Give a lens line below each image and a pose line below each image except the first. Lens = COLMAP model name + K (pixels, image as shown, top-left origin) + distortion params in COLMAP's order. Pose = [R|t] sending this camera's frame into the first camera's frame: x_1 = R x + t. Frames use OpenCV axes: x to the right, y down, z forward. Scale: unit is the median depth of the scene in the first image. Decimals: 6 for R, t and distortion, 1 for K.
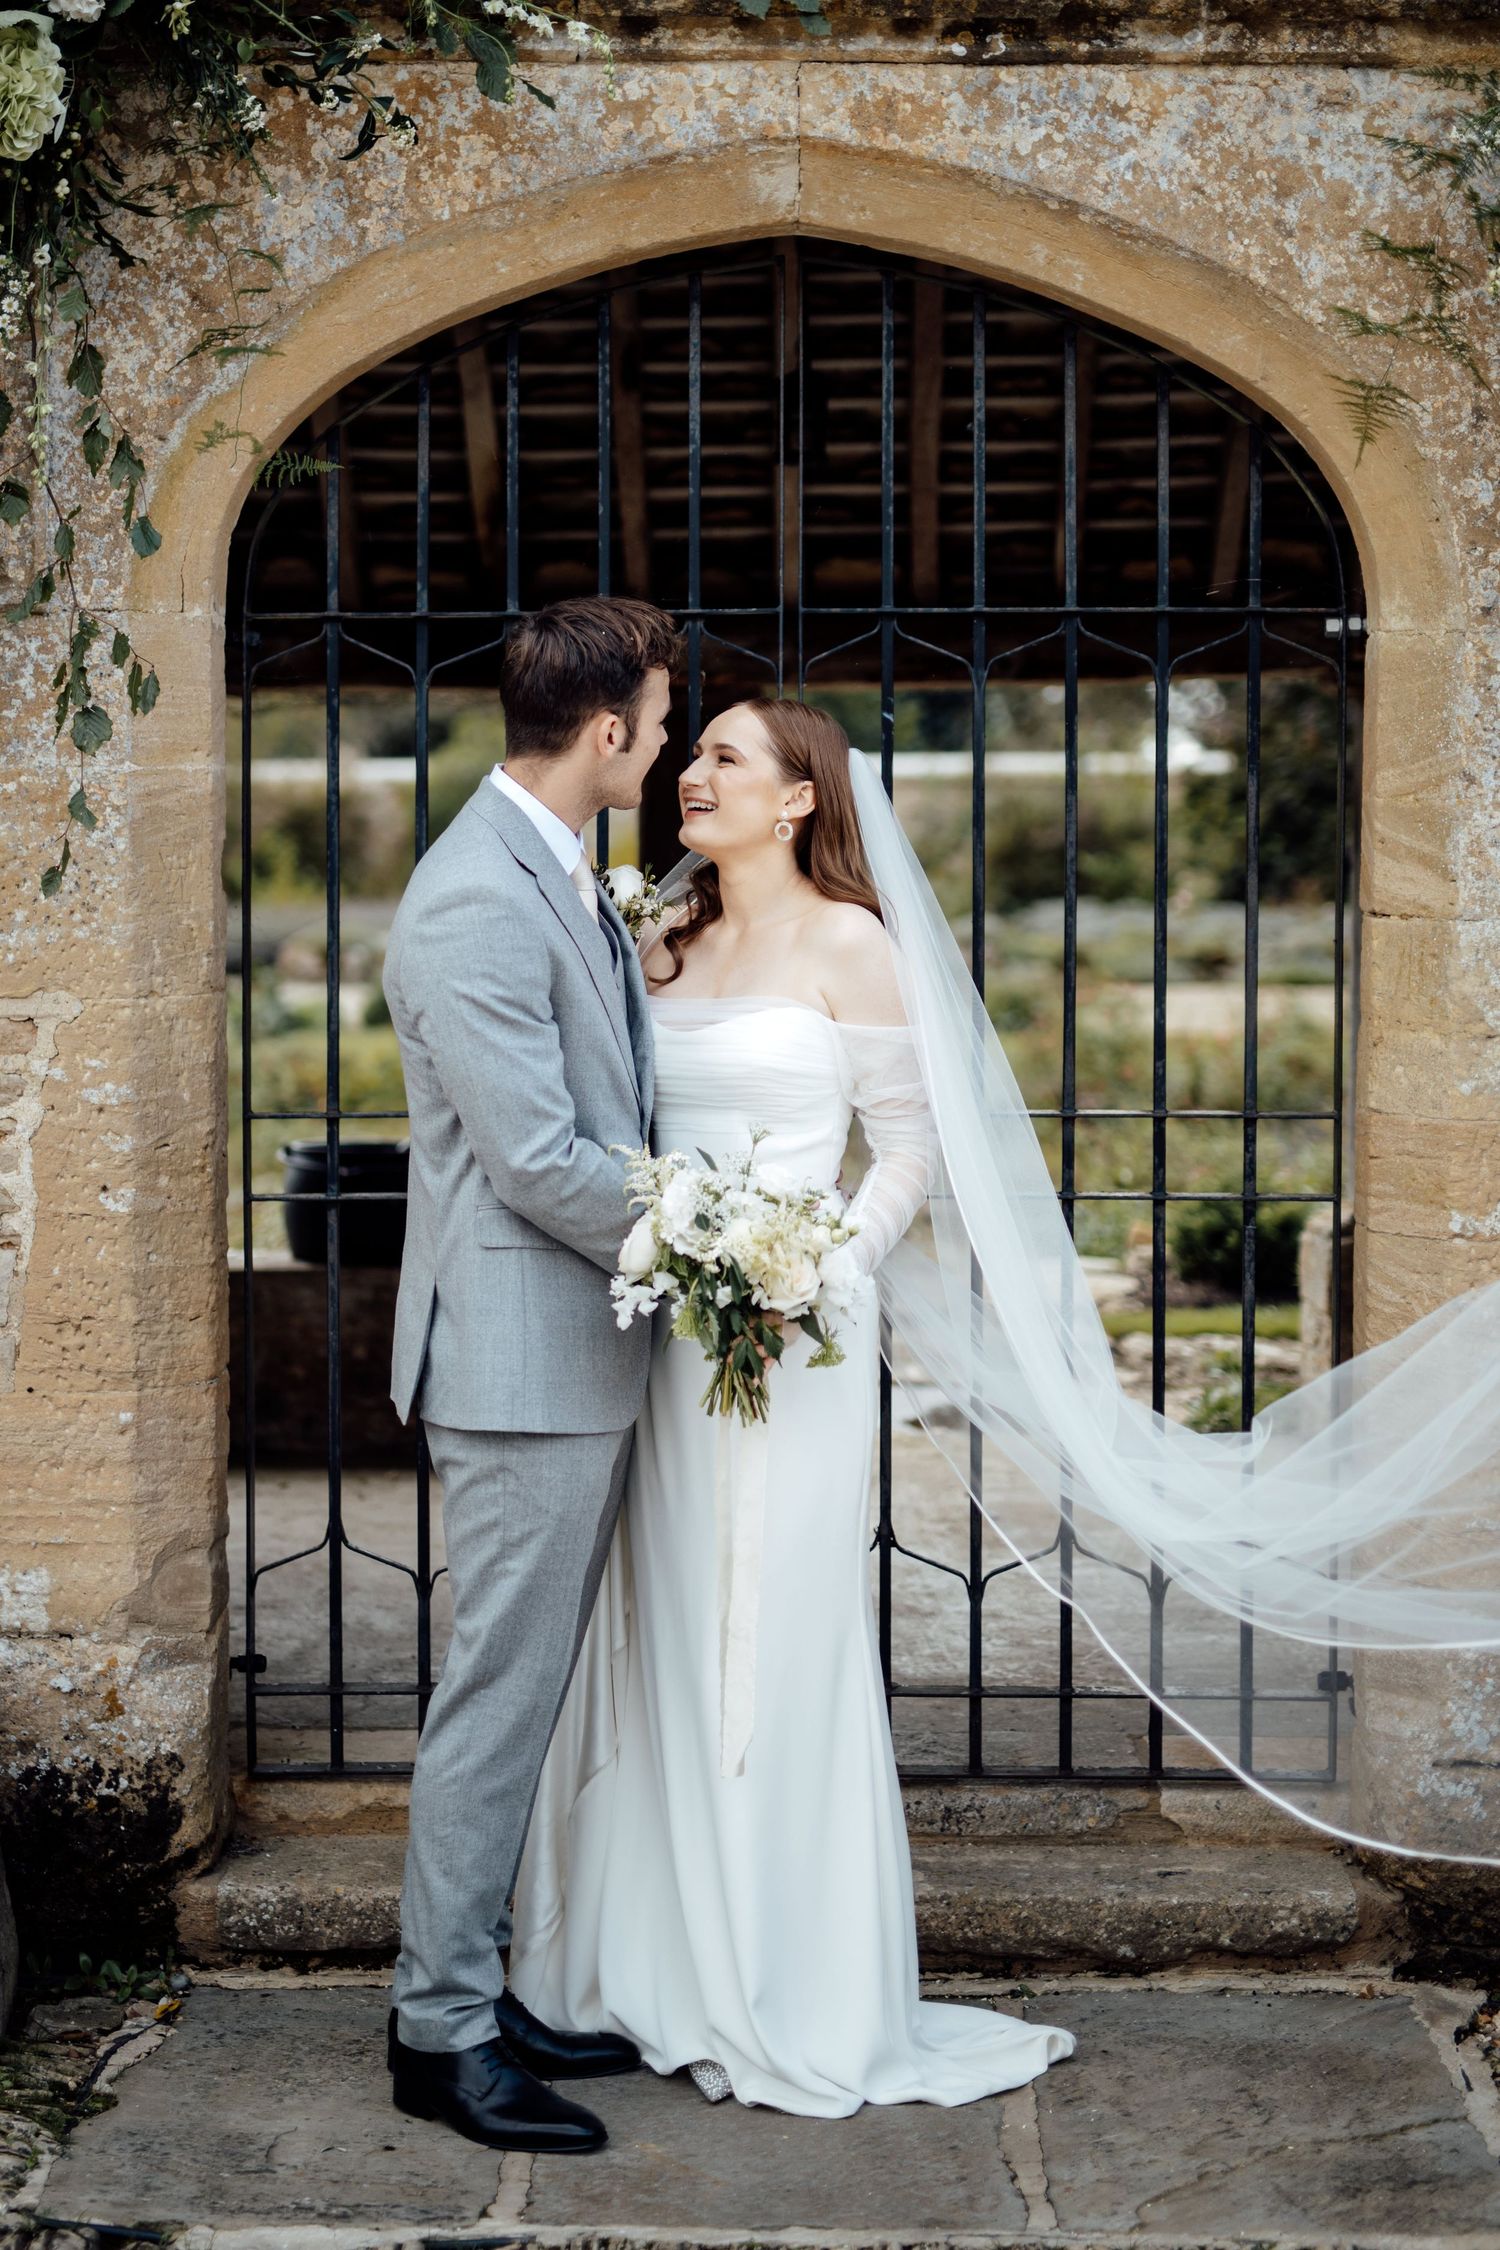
lens RADIAL K [[3154.0, 0, 669.6], [0, 3154.0, 875.8], [0, 0, 1]] dist [0.010822, 0.000000]
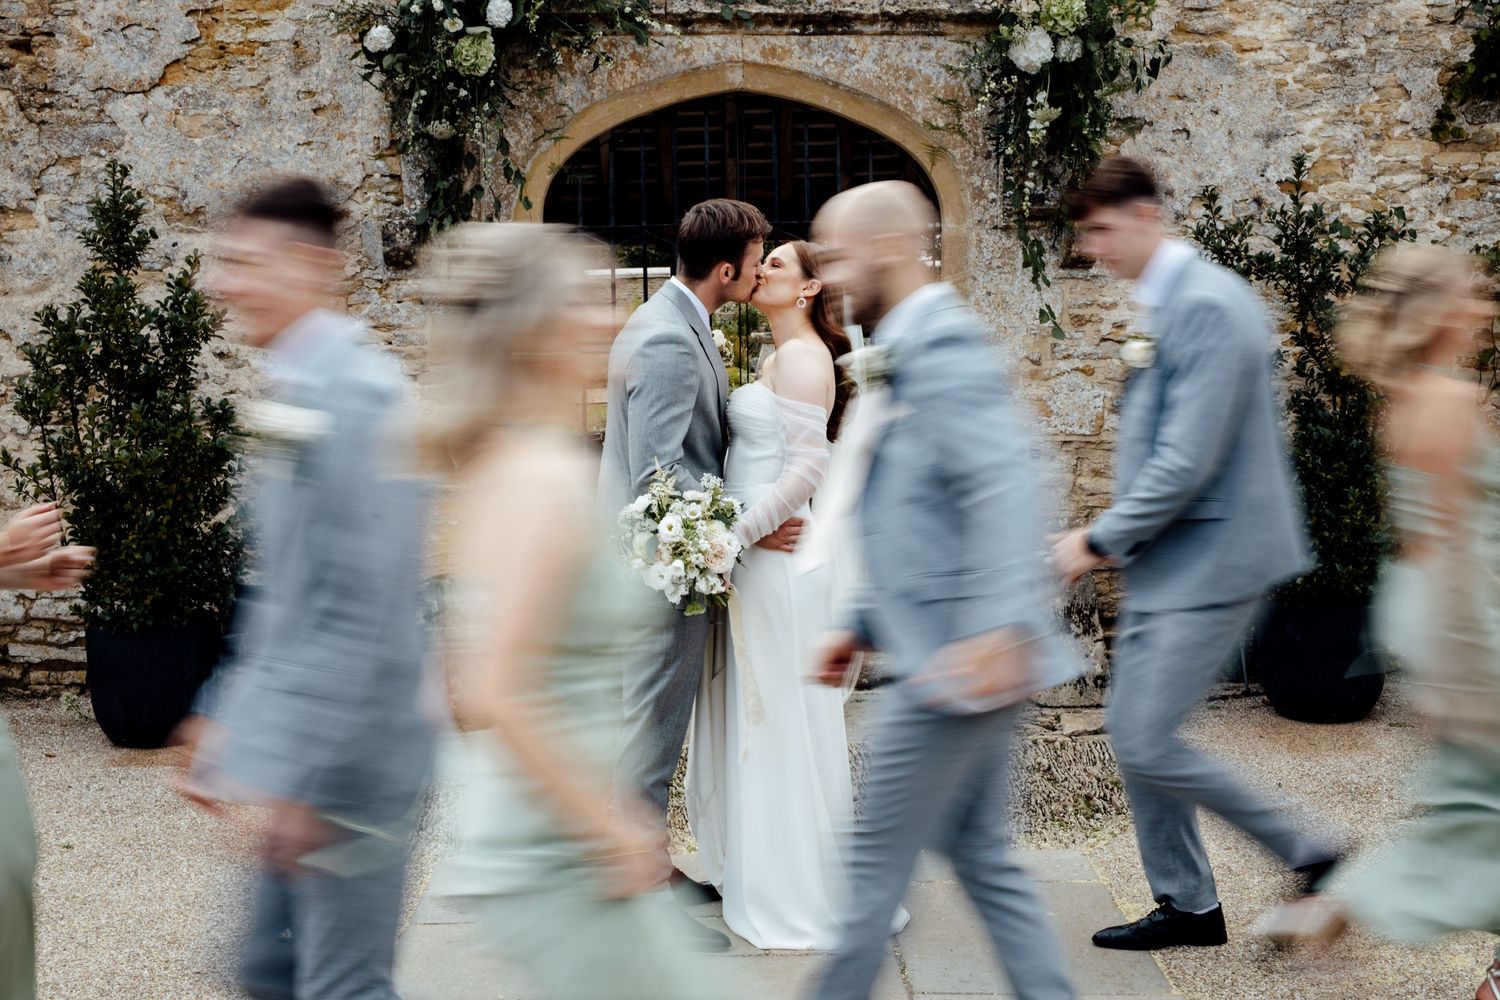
lens RADIAL K [[2102.7, 0, 757.5], [0, 2102.7, 490.0], [0, 0, 1]] dist [0.010822, 0.000000]
pose [[0.998064, -0.021898, 0.058216, -0.067134], [0.018173, 0.997800, 0.063753, 0.037315], [-0.059484, -0.062572, 0.996266, -0.957819]]
